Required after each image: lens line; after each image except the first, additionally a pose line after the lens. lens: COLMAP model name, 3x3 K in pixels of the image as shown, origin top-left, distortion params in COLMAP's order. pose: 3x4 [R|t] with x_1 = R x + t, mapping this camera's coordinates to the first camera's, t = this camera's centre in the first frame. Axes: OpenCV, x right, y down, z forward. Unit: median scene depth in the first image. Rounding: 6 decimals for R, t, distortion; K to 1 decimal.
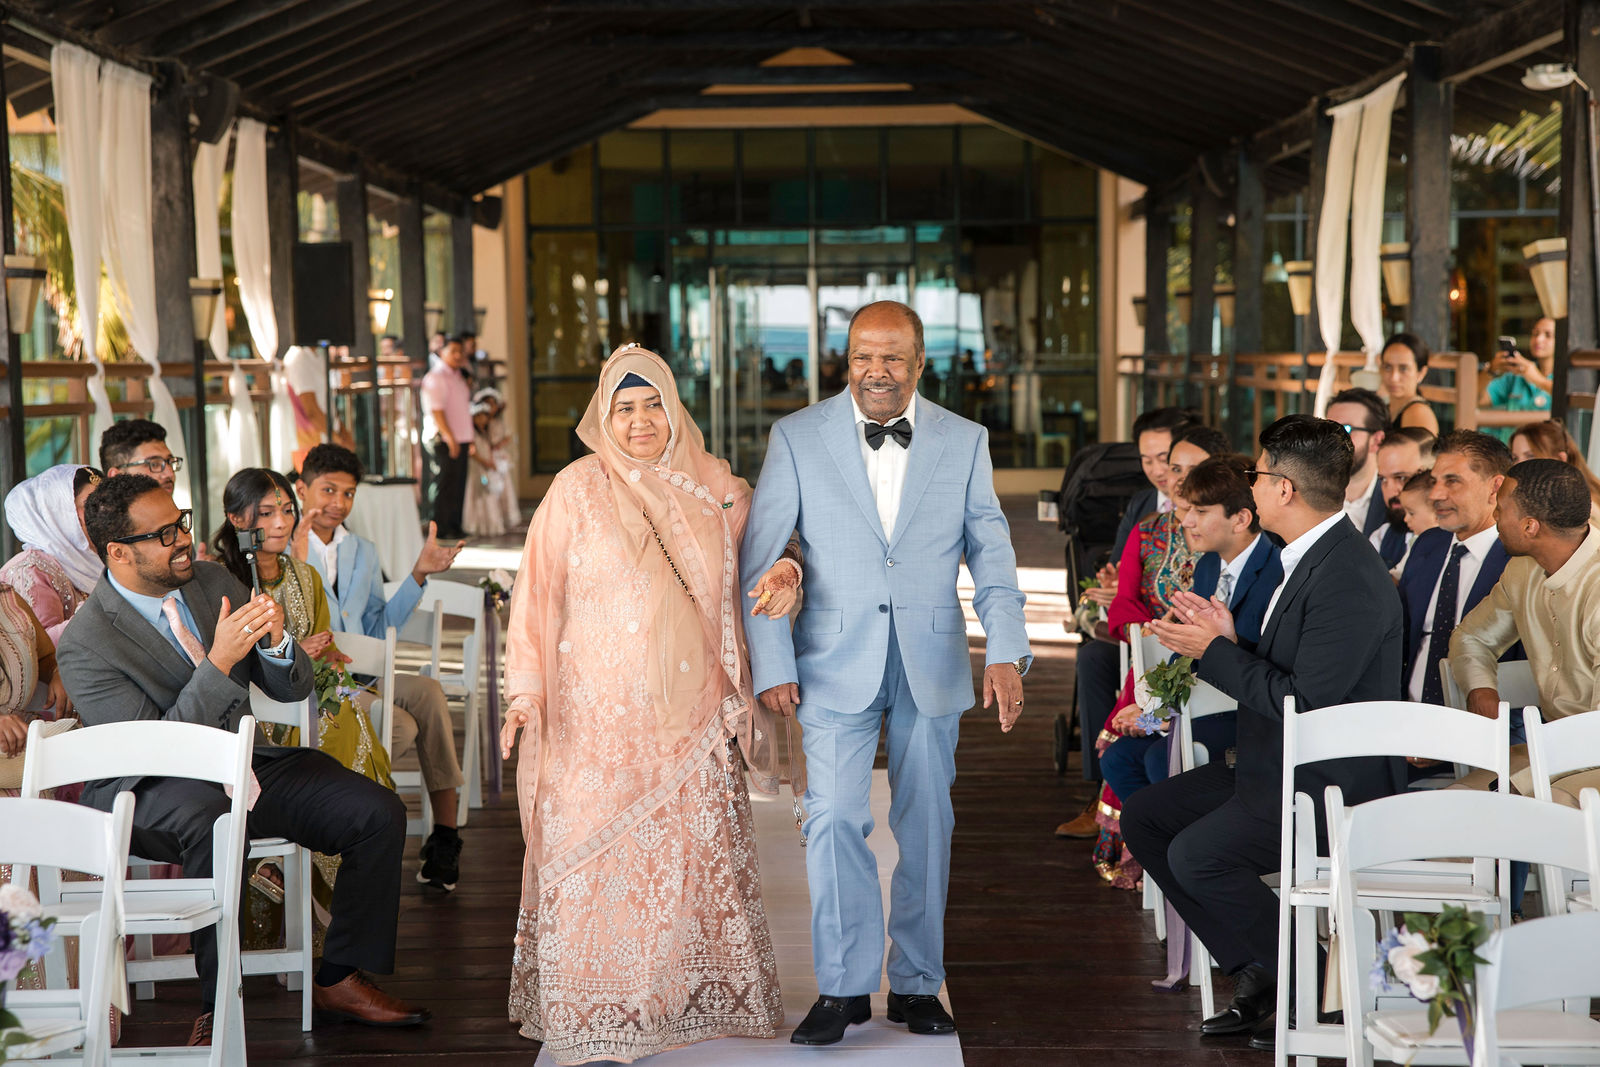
lens RADIAL K [[2613.6, 0, 802.0], [0, 2613.6, 534.1], [0, 0, 1]] dist [0.000852, 0.000000]
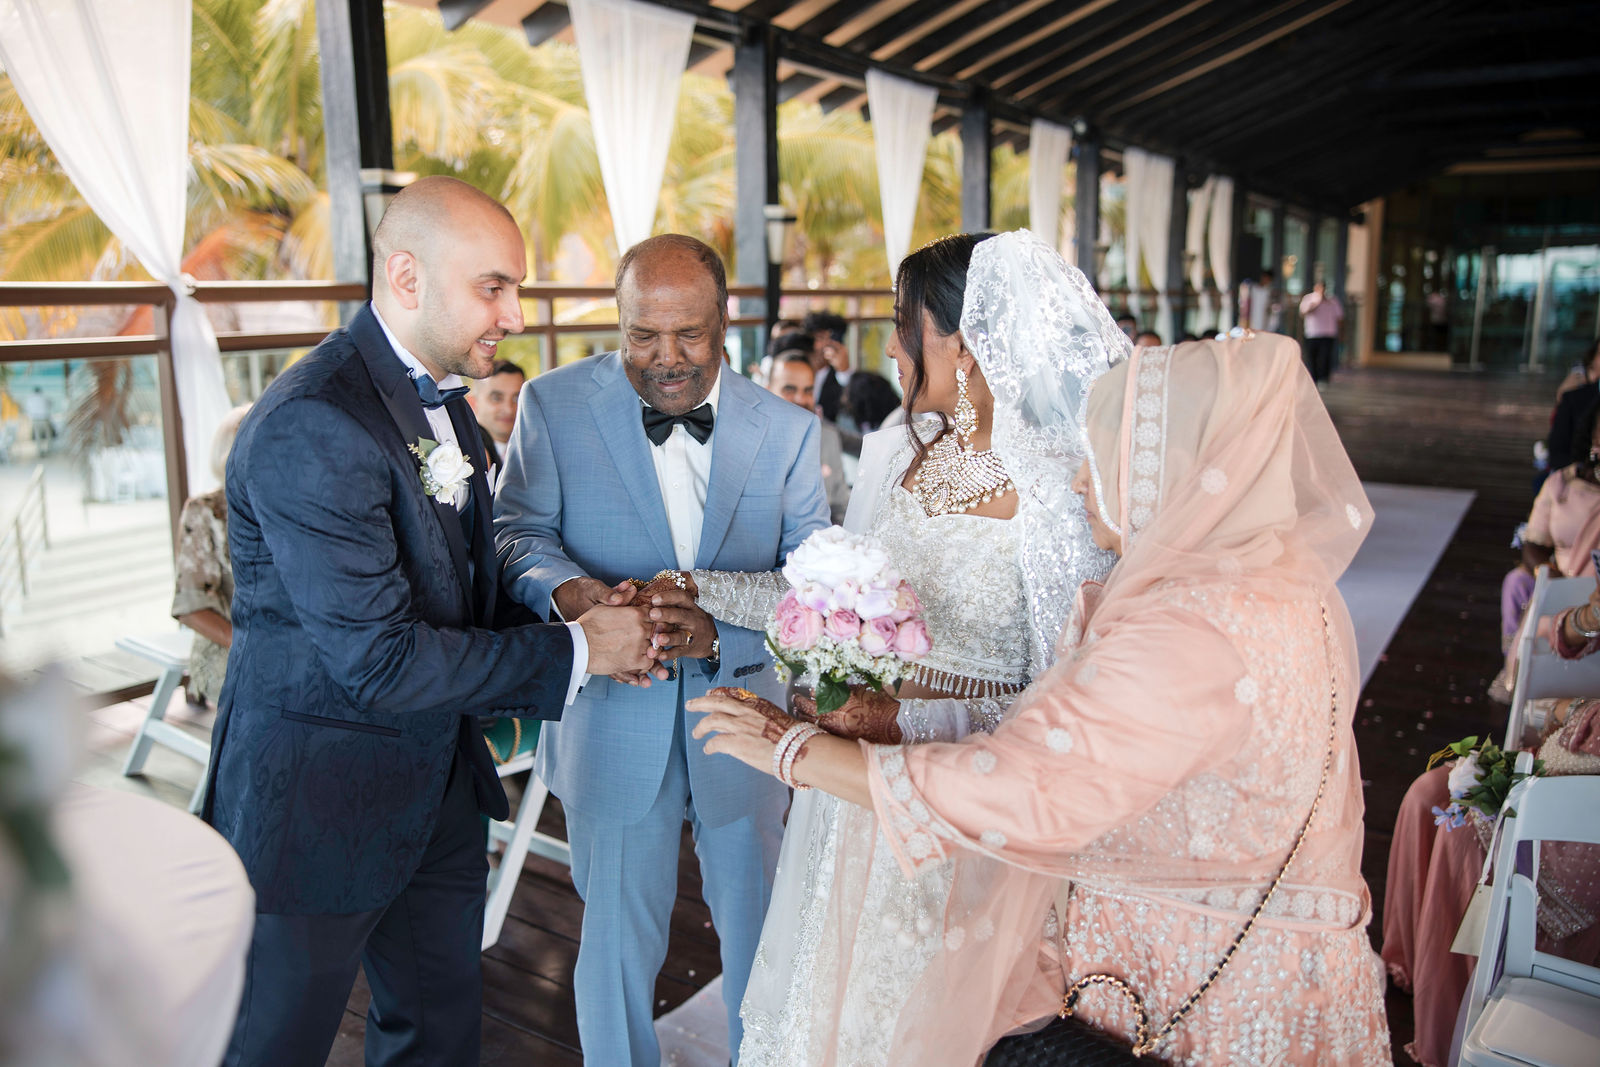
lens RADIAL K [[1314.7, 0, 805.3], [0, 1314.7, 539.4], [0, 0, 1]] dist [-0.015035, -0.003245]
pose [[0.849501, 0.121455, -0.513417, 0.088880], [-0.057812, 0.988711, 0.138235, 0.008724], [0.524410, -0.087749, 0.846932, -0.134762]]
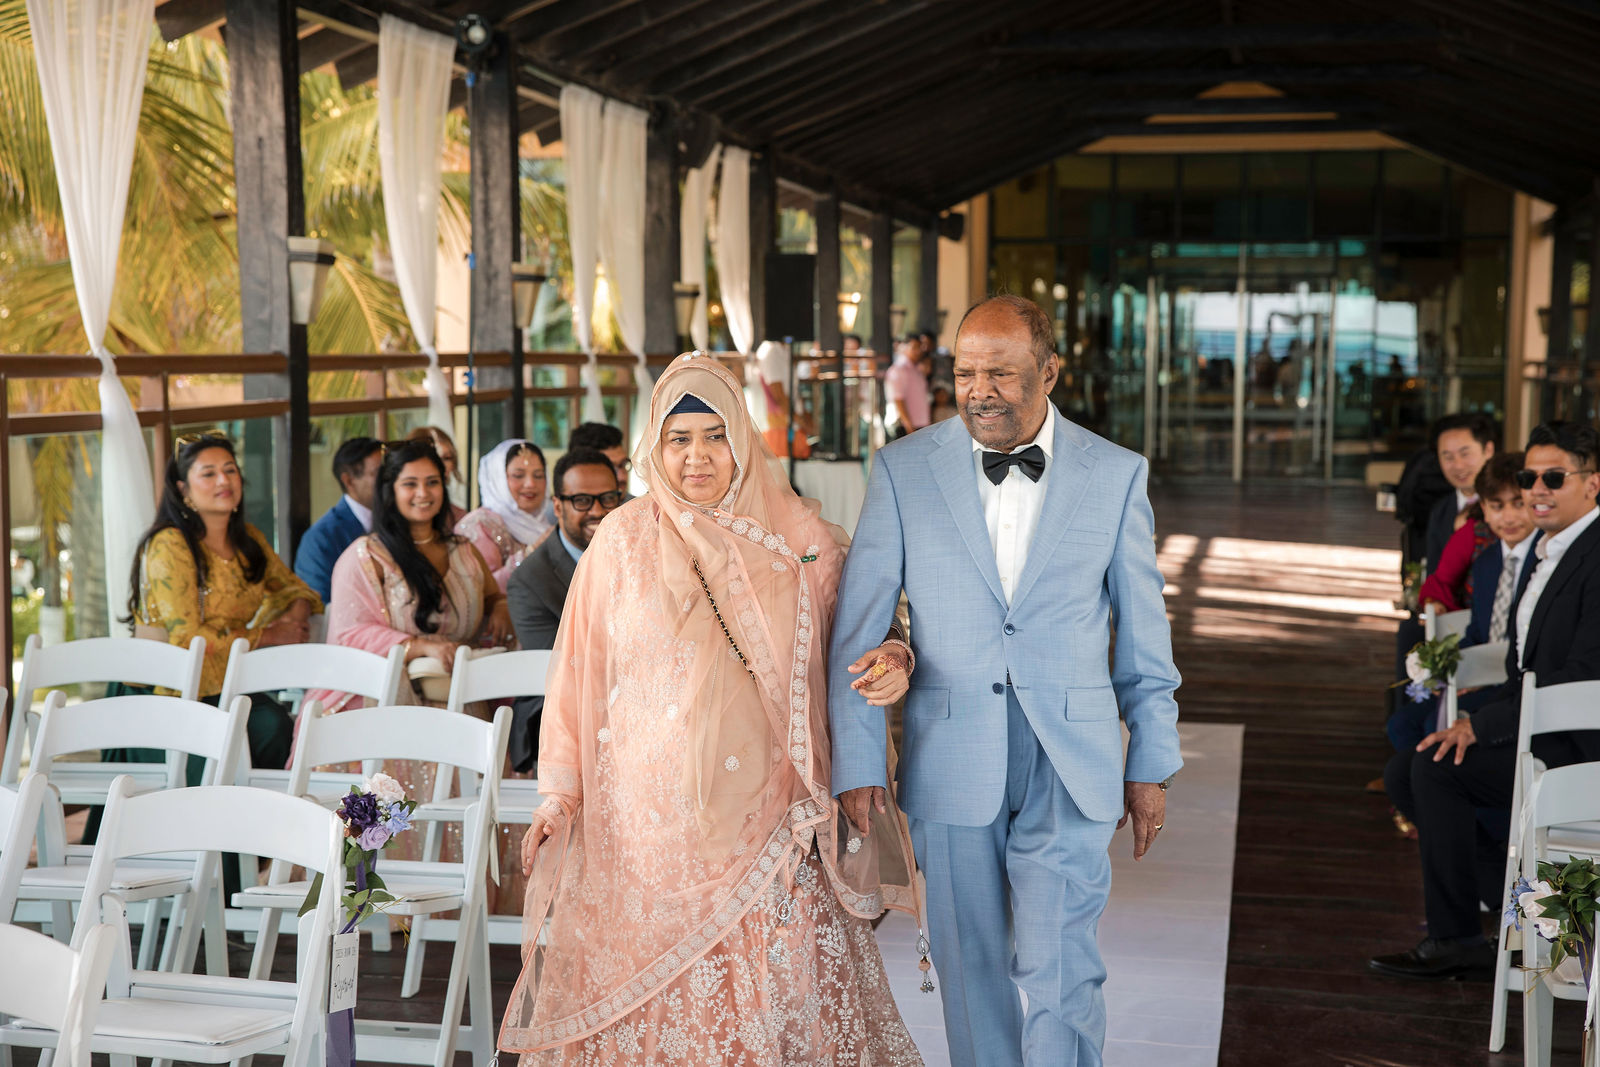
lens RADIAL K [[2319.1, 0, 806.1], [0, 2319.1, 536.5], [0, 0, 1]] dist [-0.012095, 0.000000]
pose [[0.979592, 0.031947, -0.198439, 0.031229], [-0.029605, 0.999453, 0.014761, -0.000637], [0.198802, -0.008585, 0.980002, -0.013670]]
